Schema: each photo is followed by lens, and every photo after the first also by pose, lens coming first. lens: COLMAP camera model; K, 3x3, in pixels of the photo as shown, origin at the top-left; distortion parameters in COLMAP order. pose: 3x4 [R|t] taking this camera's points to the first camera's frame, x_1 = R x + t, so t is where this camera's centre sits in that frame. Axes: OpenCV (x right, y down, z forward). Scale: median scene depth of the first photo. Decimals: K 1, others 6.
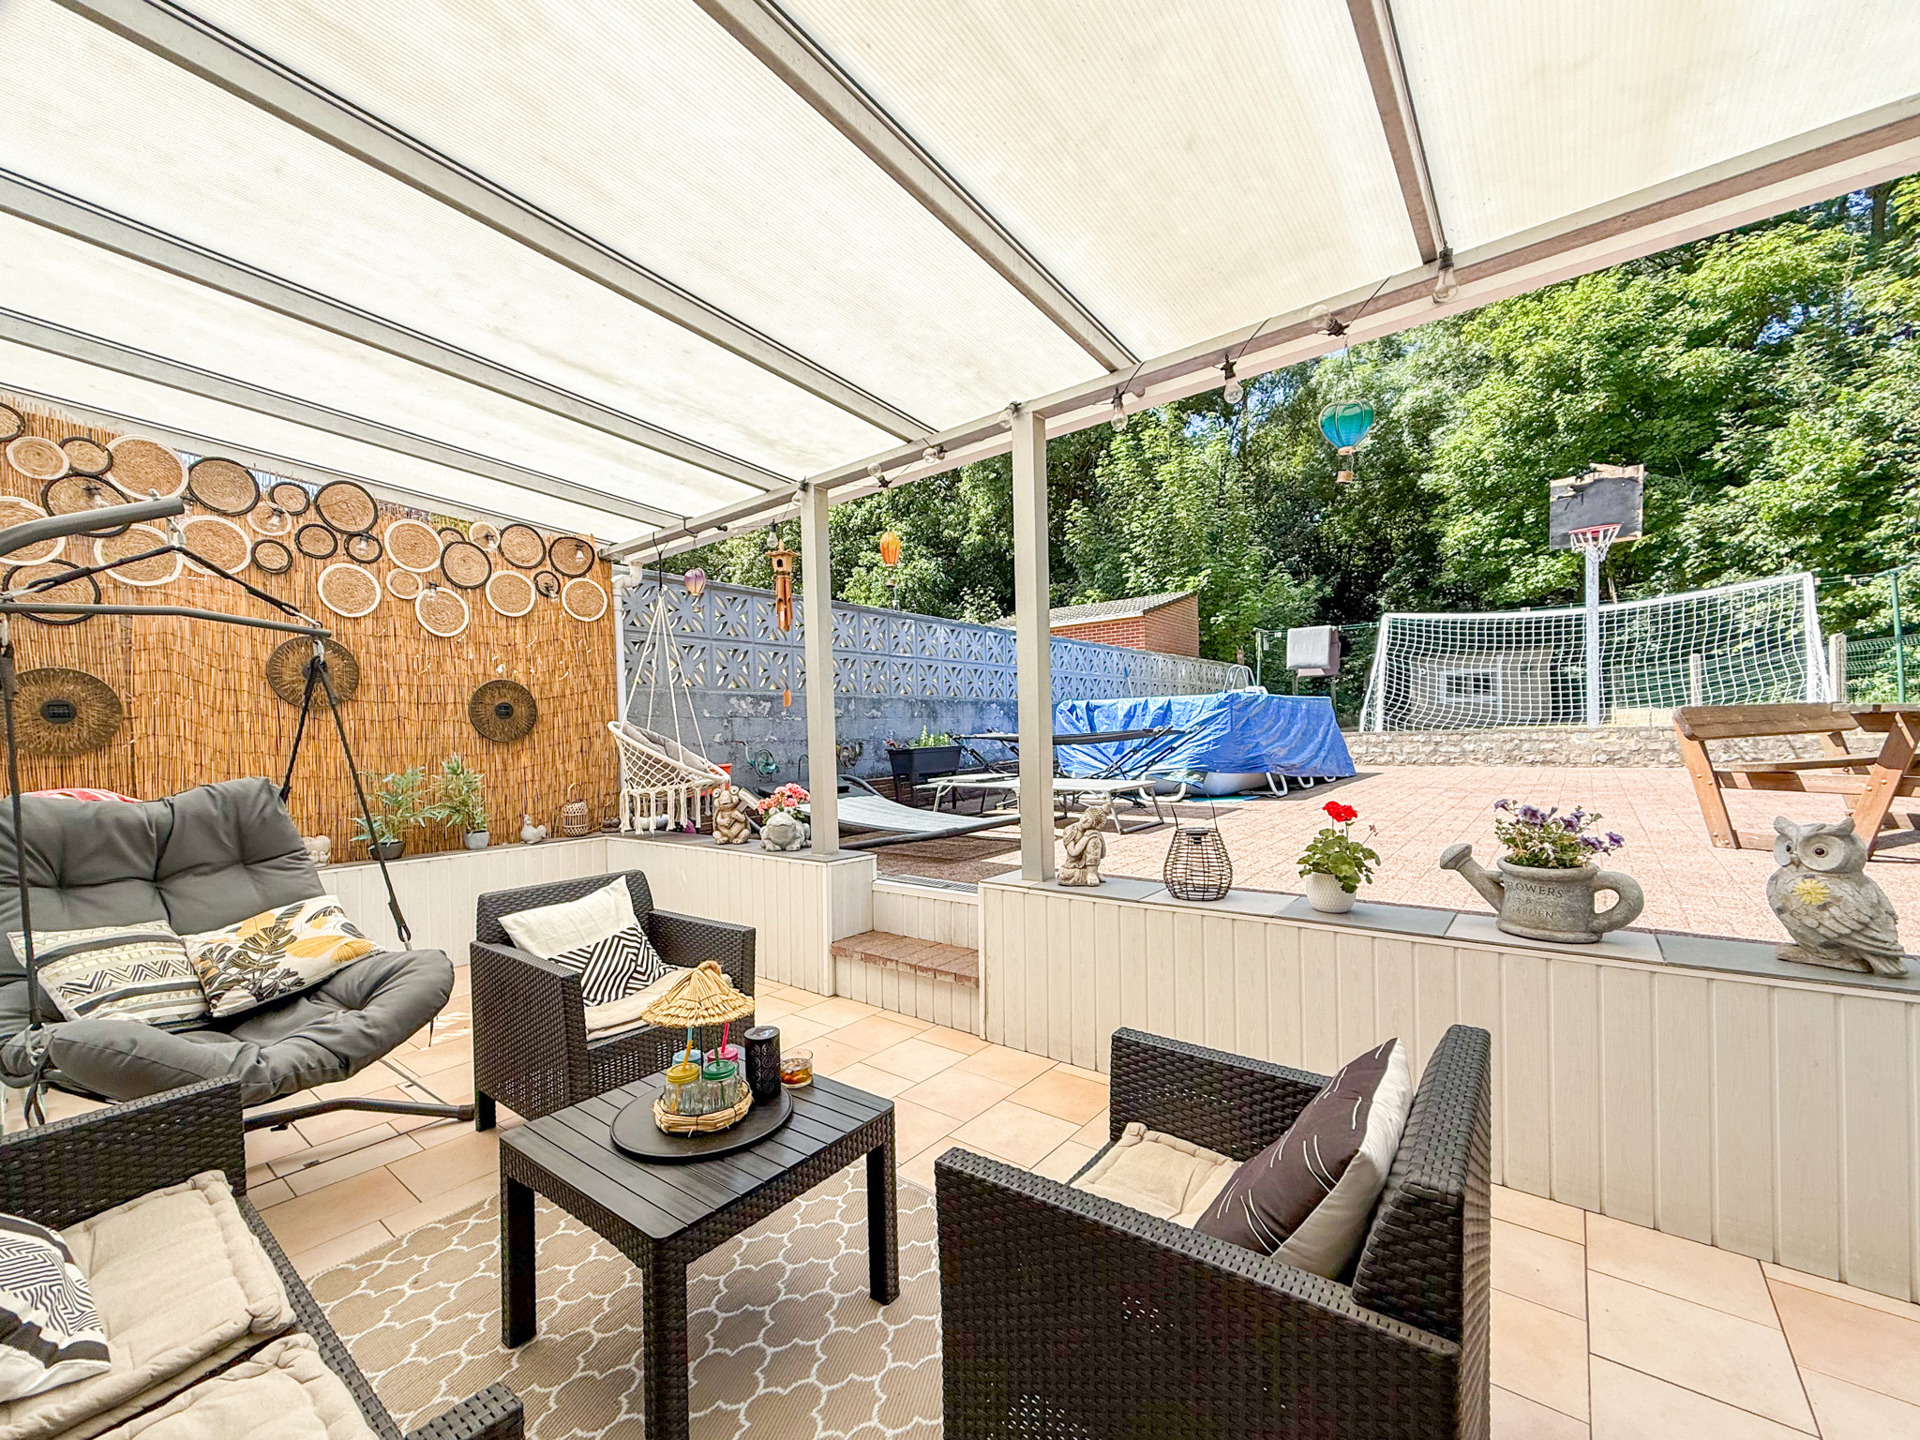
lens RADIAL K [[773.2, 0, 957.5], [0, 773.2, 768.6], [0, 0, 1]] dist [-0.000710, -0.000181]
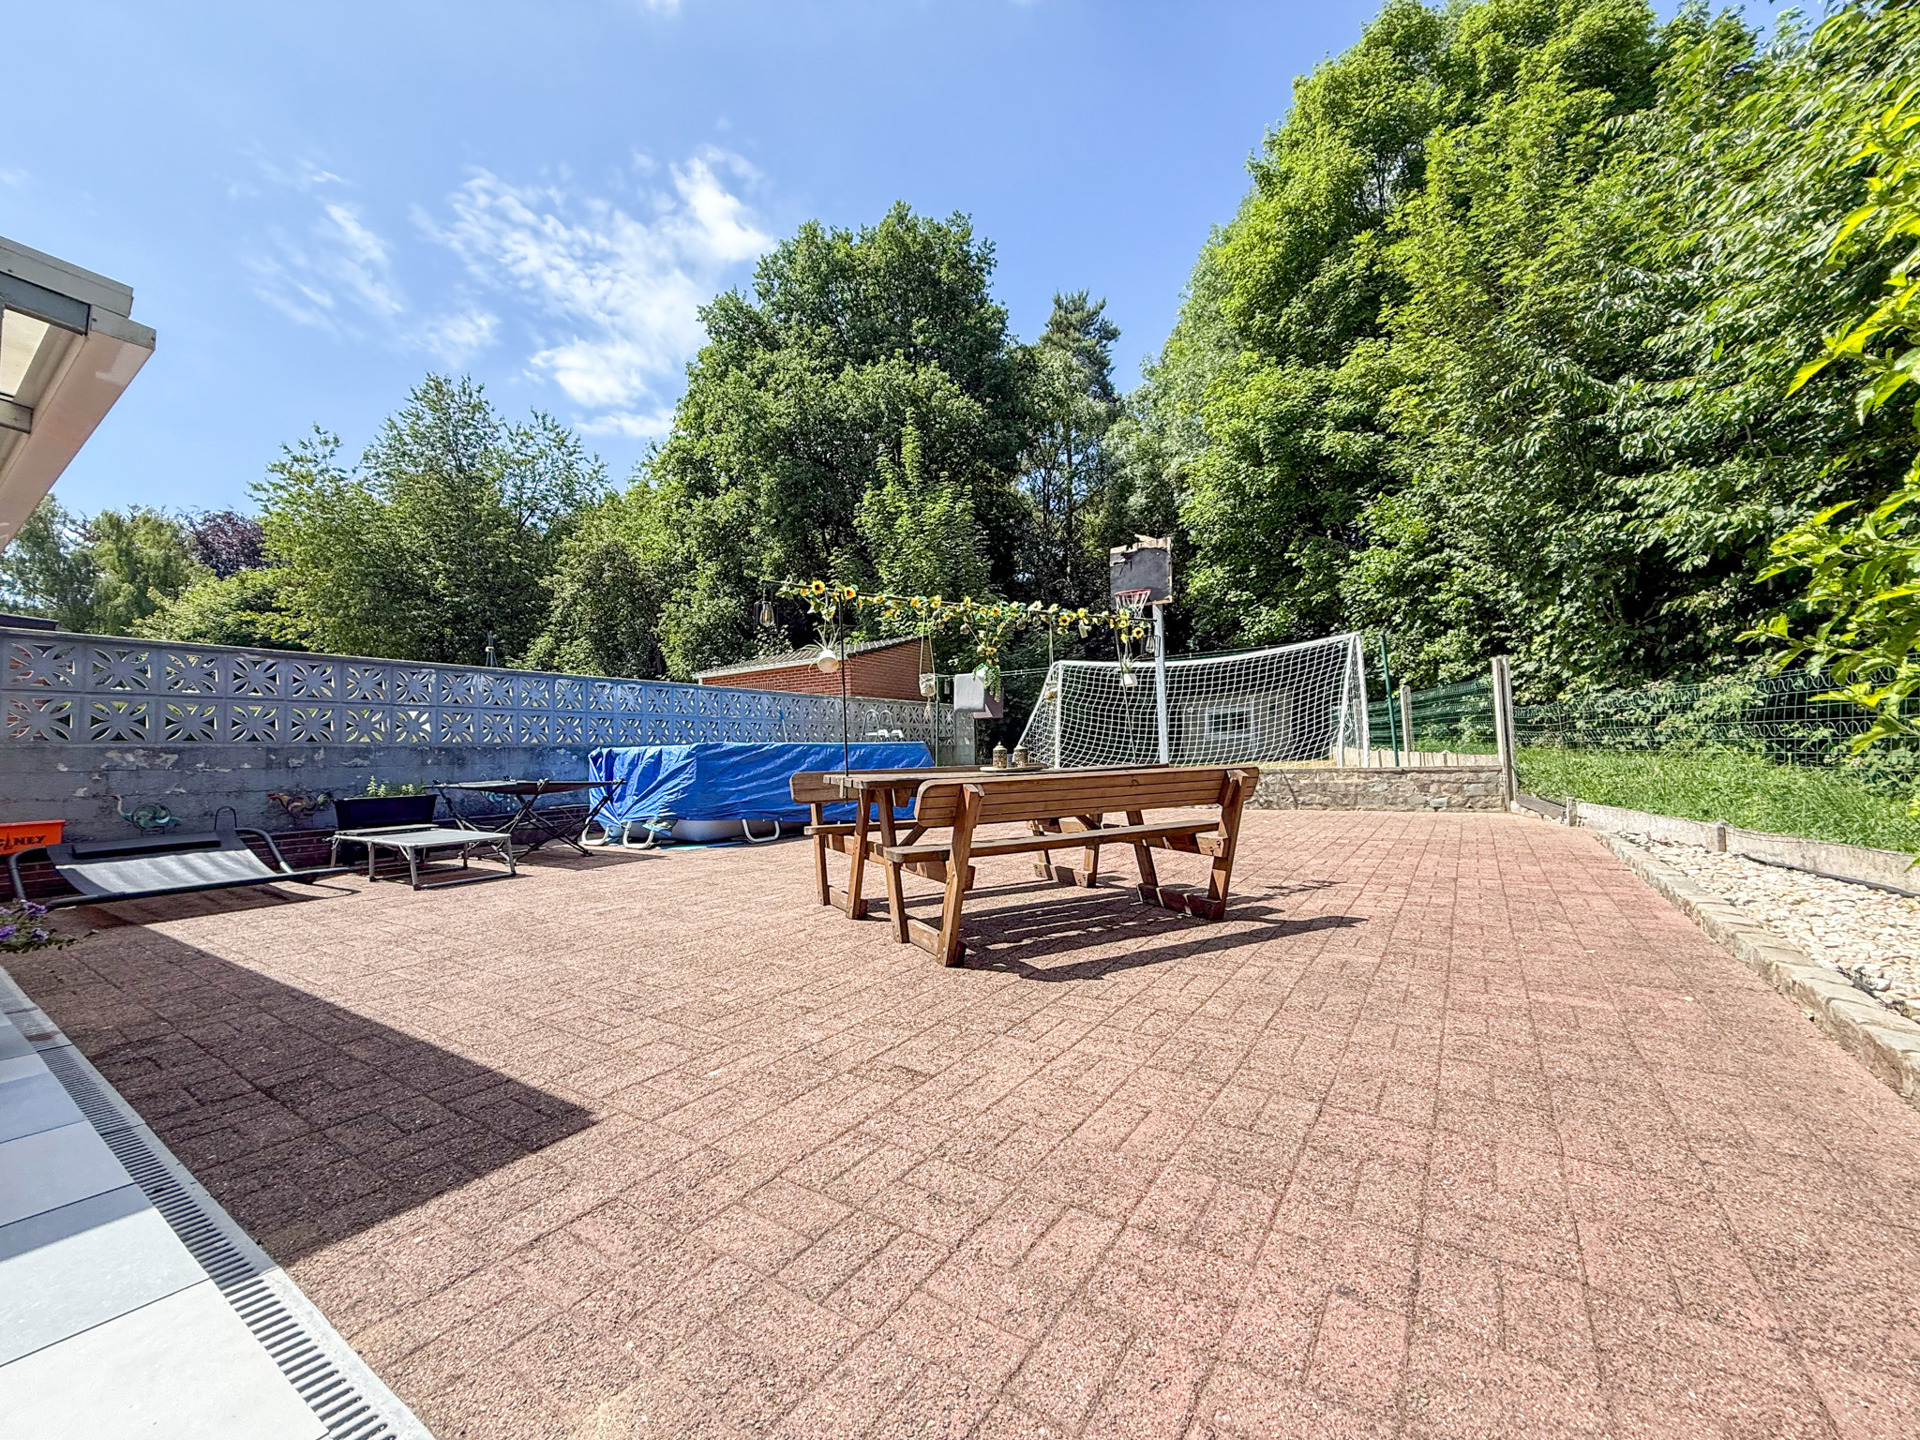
lens RADIAL K [[764.4, 0, 960.0], [0, 764.4, 720.0], [0, 0, 1]] dist [-0.000124, -0.000091]
pose [[0.996889, 0.004453, 0.078690, 0.413937], [0.003337, 0.995123, -0.098583, -0.017342], [-0.078745, 0.098539, 0.992013, -0.041328]]
